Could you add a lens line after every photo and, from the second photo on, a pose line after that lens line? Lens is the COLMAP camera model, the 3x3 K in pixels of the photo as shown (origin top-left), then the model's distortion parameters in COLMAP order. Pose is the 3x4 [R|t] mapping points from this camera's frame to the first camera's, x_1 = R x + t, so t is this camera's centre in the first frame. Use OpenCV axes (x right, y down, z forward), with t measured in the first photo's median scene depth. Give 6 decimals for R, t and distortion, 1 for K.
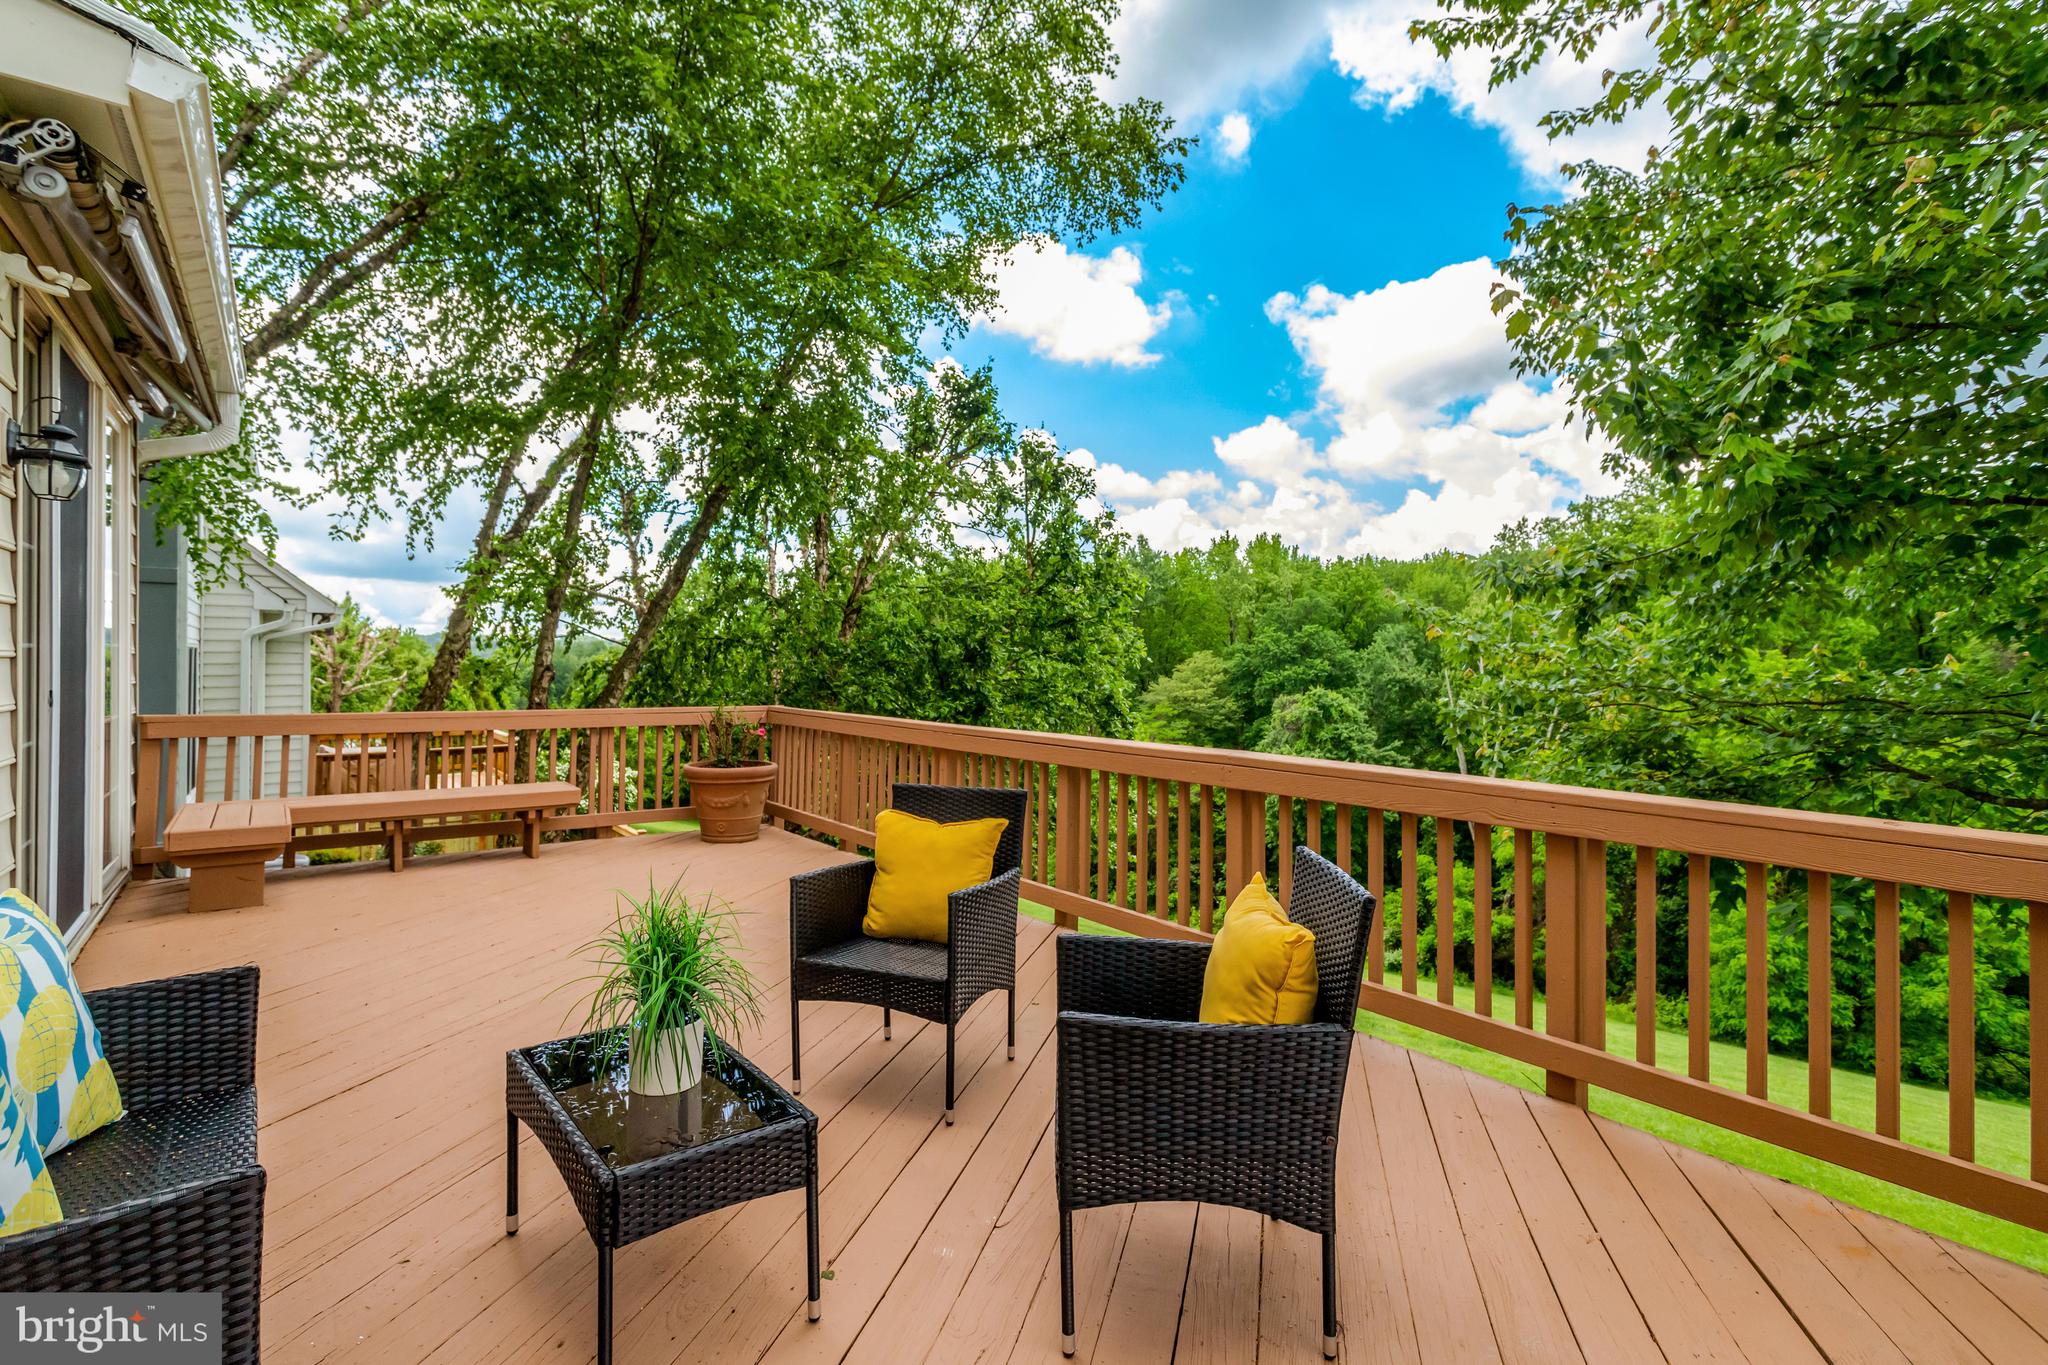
lens RADIAL K [[979.2, 0, 1024.2], [0, 979.2, 655.0], [0, 0, 1]] dist [0.001188, 0.000753]
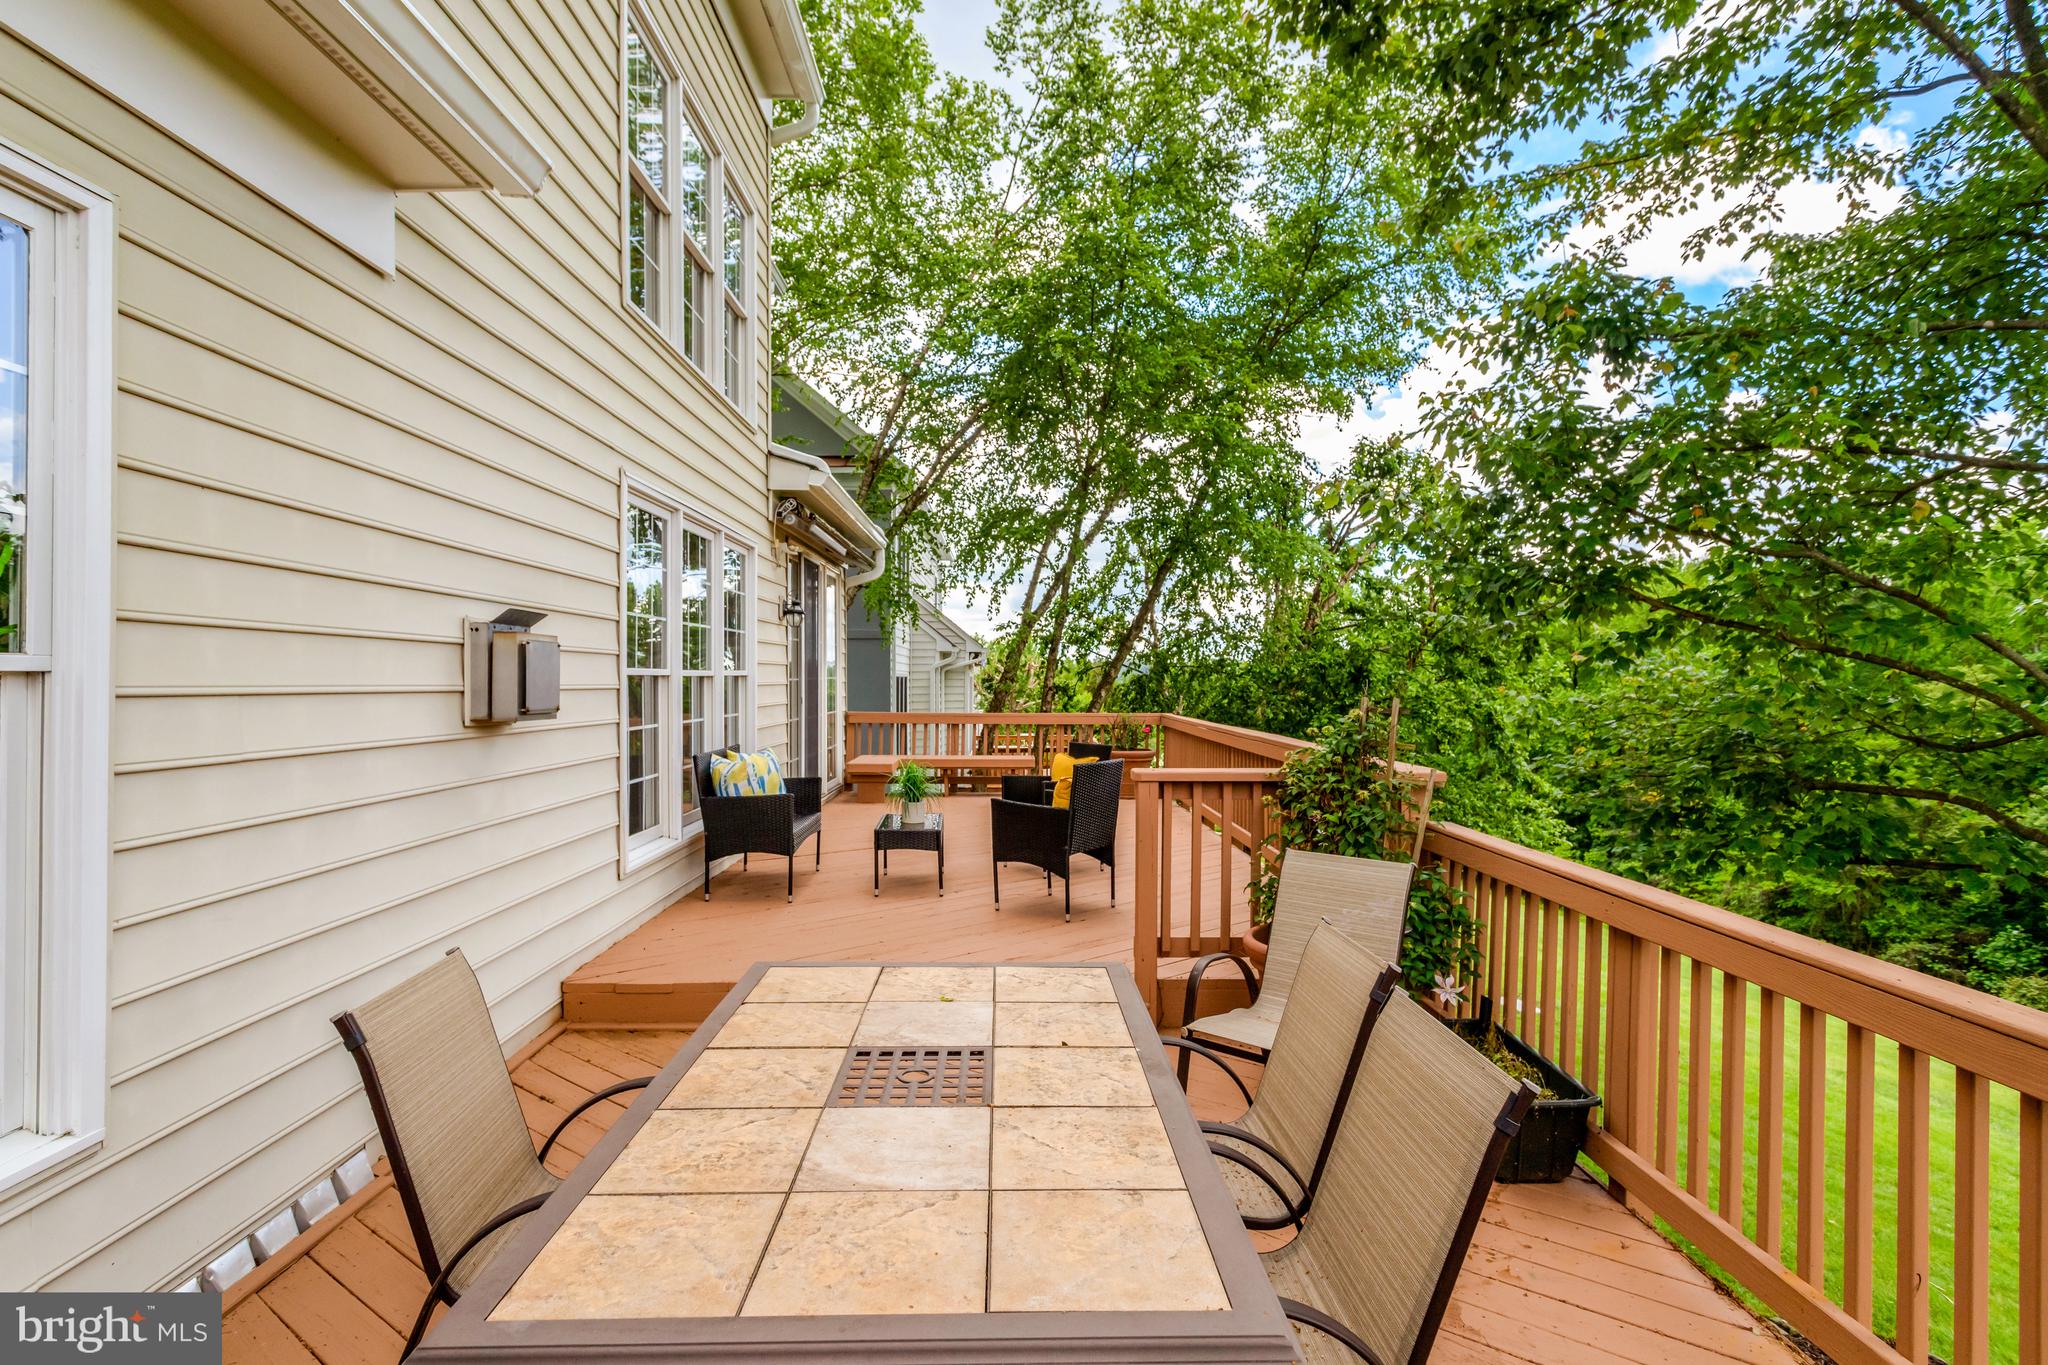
lens RADIAL K [[1018.6, 0, 1033.2], [0, 1018.6, 667.8], [0, 0, 1]] dist [0.002239, 0.001124]
pose [[0.810041, -0.014080, -0.586205, 0.393209], [0.009233, 0.999894, -0.011258, -0.001491], [0.586301, 0.003707, 0.810085, -0.296581]]
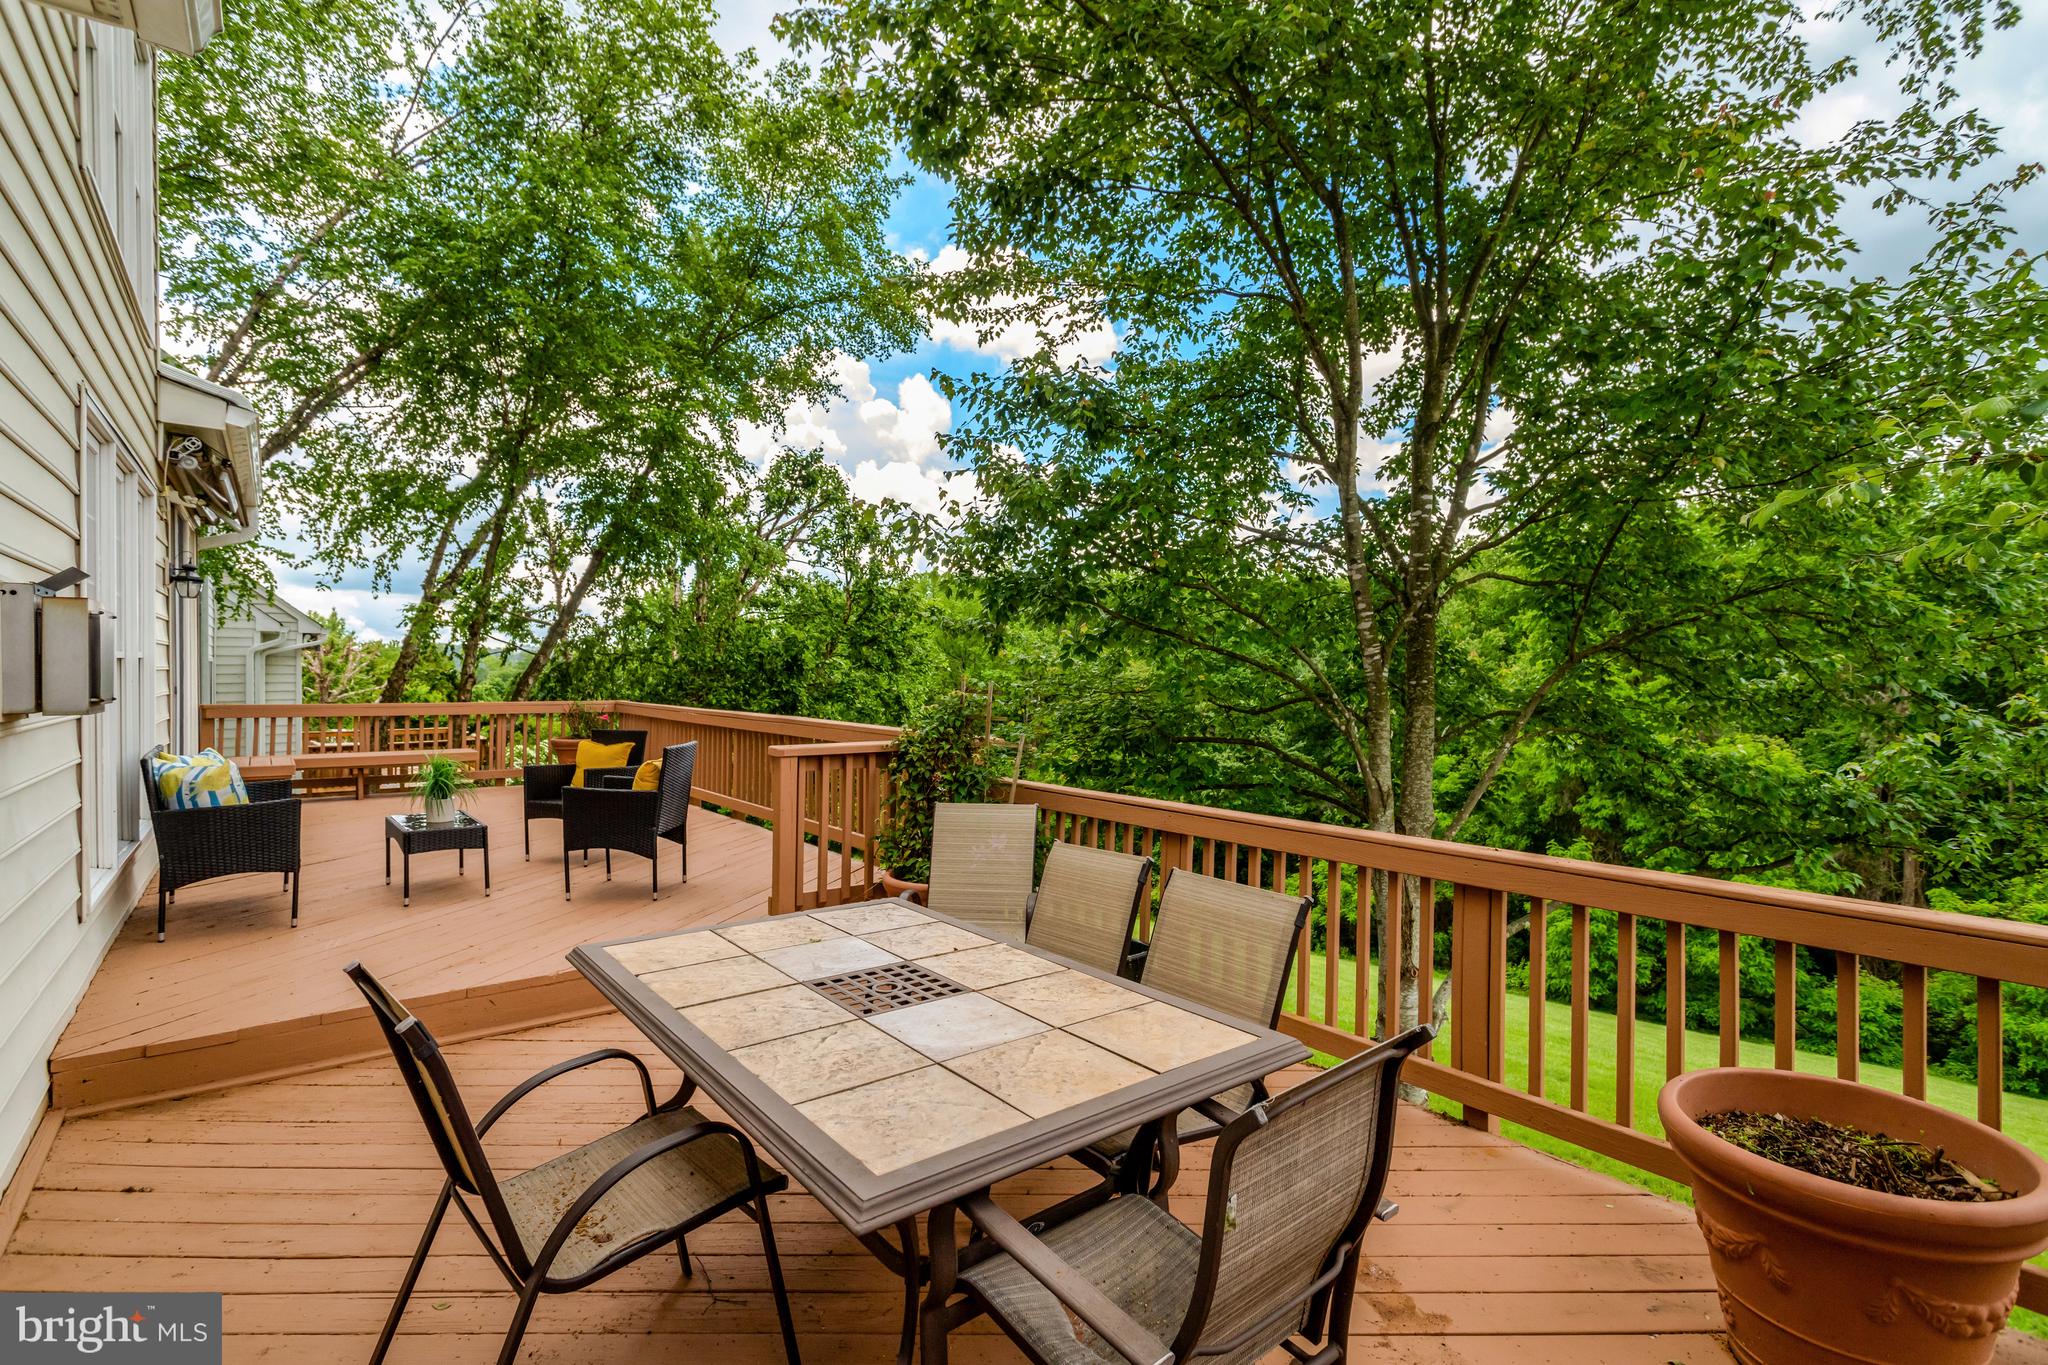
lens RADIAL K [[968.5, 0, 1034.8], [0, 968.5, 678.1], [0, 0, 1]] dist [0.002833, 0.000388]
pose [[0.999798, -0.002096, 0.020012, 0.275941], [0.001824, 0.999906, 0.013597, -0.001178], [-0.020039, -0.013558, 0.999707, -0.388390]]
